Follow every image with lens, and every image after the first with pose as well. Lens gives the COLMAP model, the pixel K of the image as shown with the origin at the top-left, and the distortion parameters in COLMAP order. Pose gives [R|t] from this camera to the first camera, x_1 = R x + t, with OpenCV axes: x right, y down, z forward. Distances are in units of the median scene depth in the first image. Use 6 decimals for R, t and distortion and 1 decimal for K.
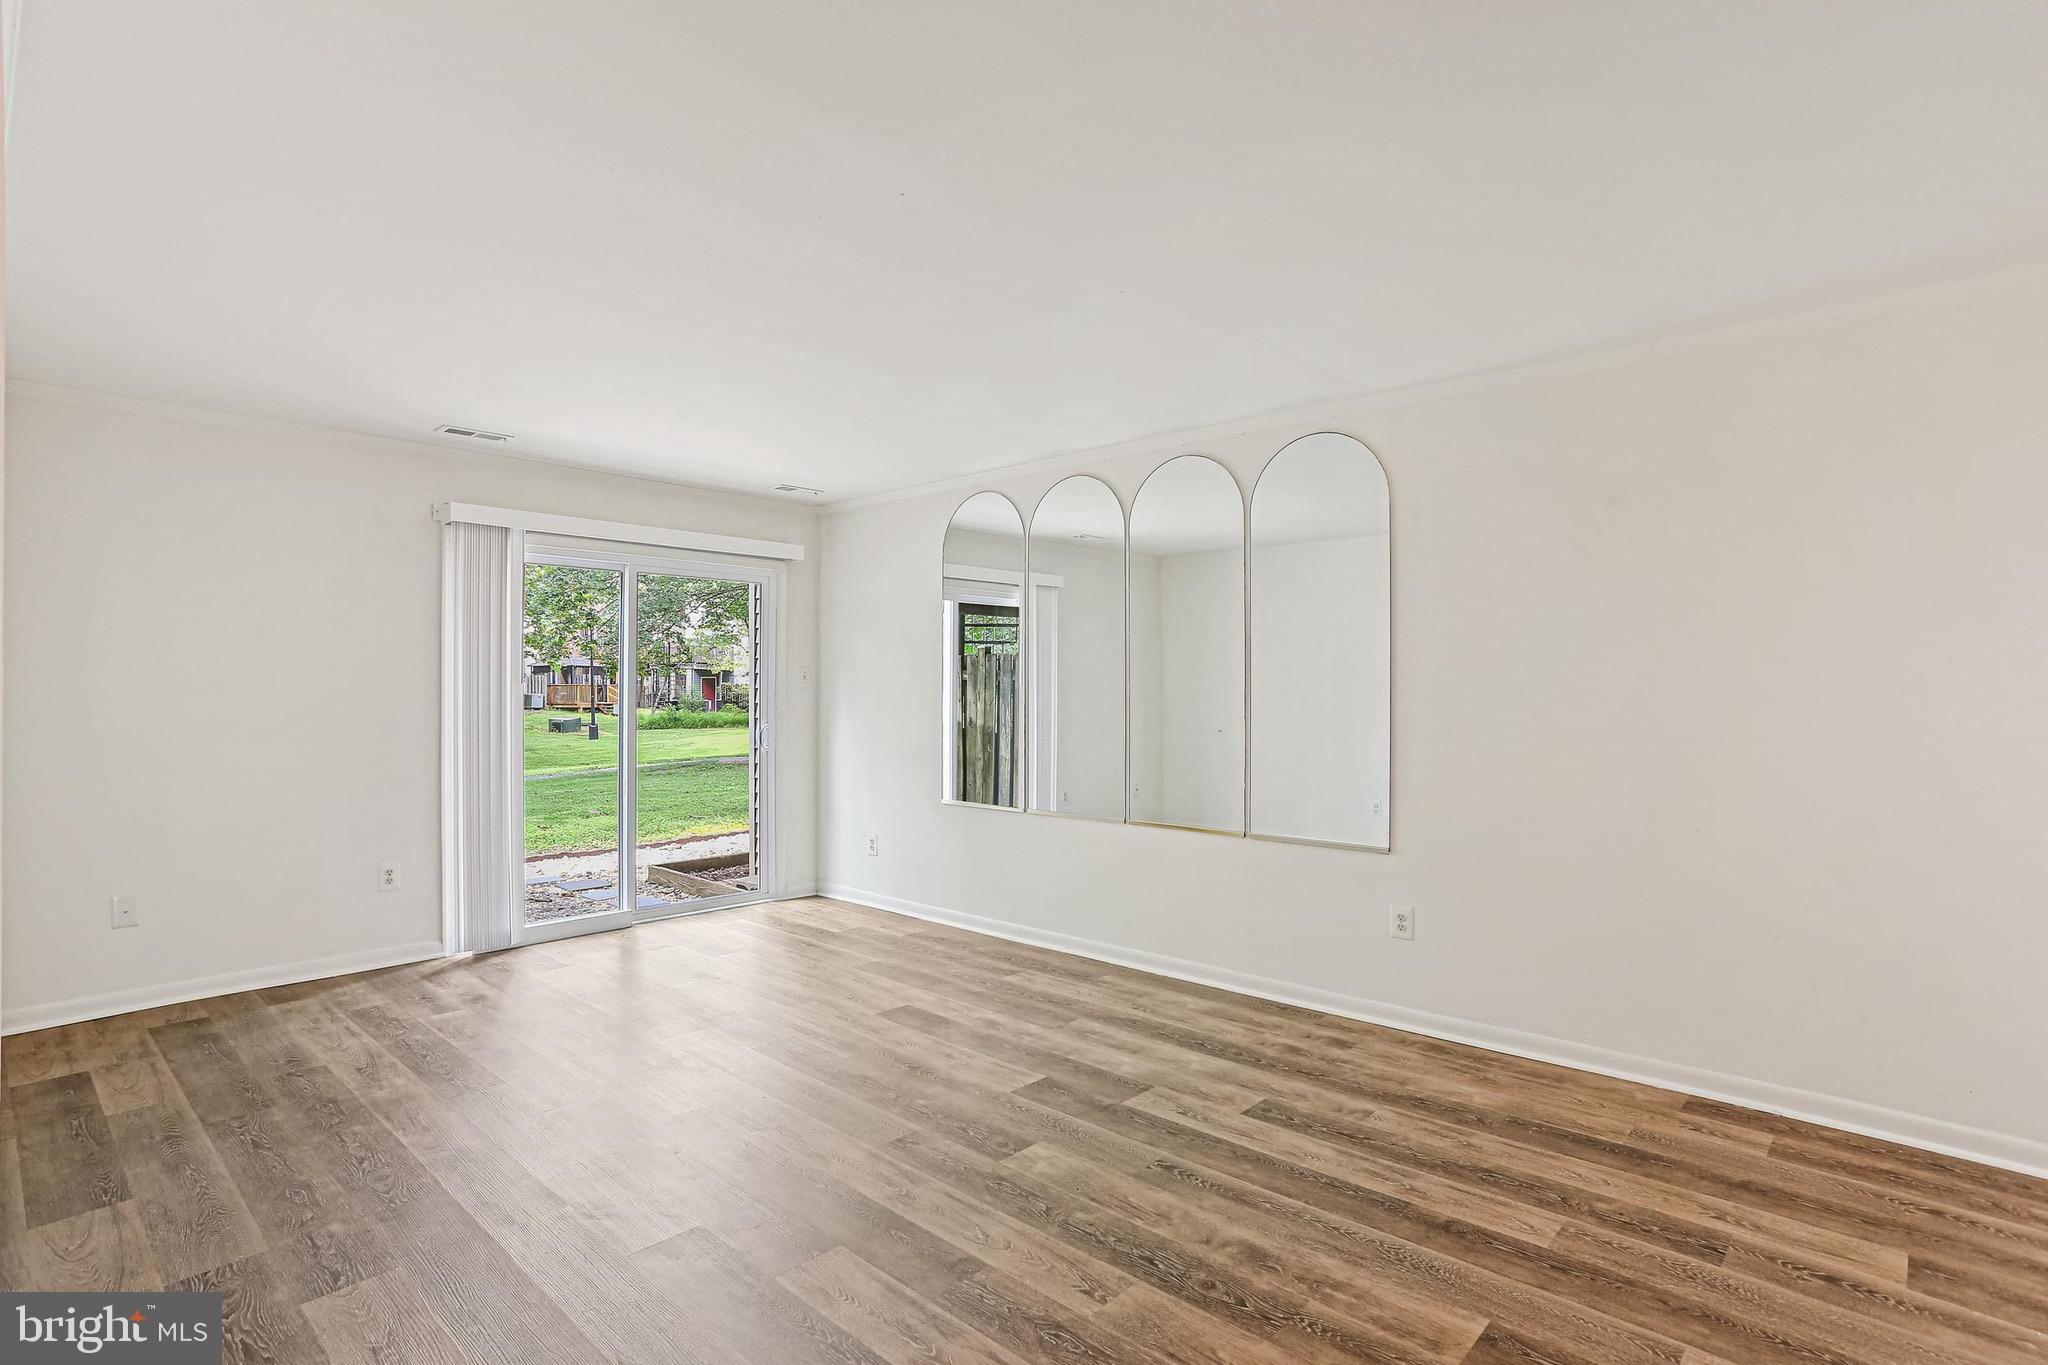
lens RADIAL K [[1025.9, 0, 1045.3], [0, 1025.9, 668.1], [0, 0, 1]] dist [-0.043033, 0.027773]
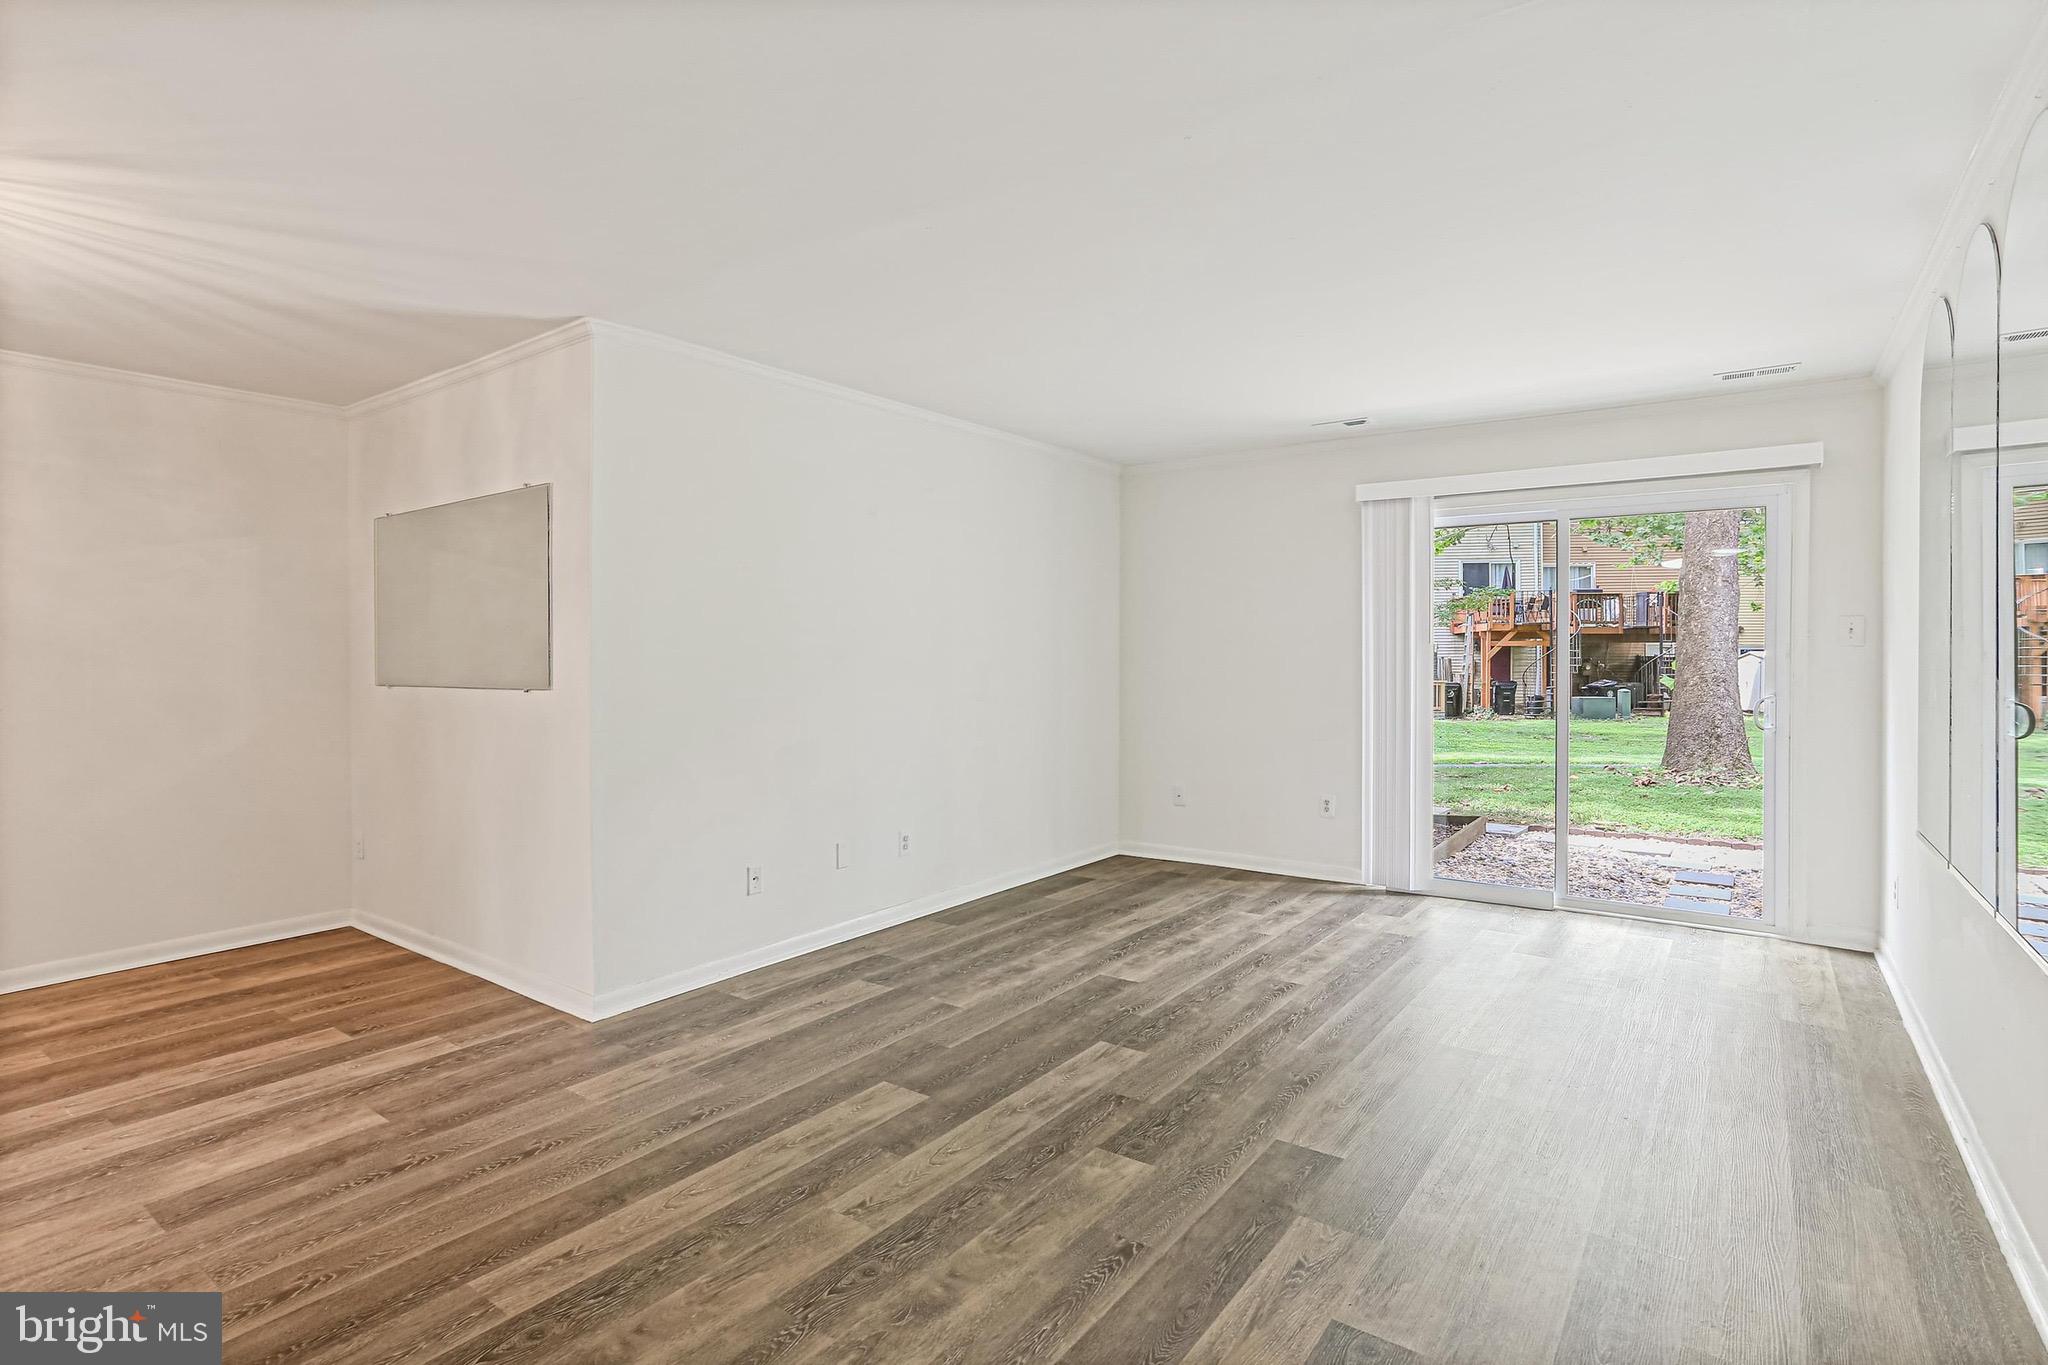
lens RADIAL K [[1025.9, 0, 998.2], [0, 1025.9, 689.3], [0, 0, 1]] dist [-0.043033, 0.027773]
pose [[0.086430, 0.031461, -0.995761, 0.504416], [0.028527, 0.999013, 0.034039, 0.012221], [0.995849, -0.031348, 0.085447, 0.479643]]
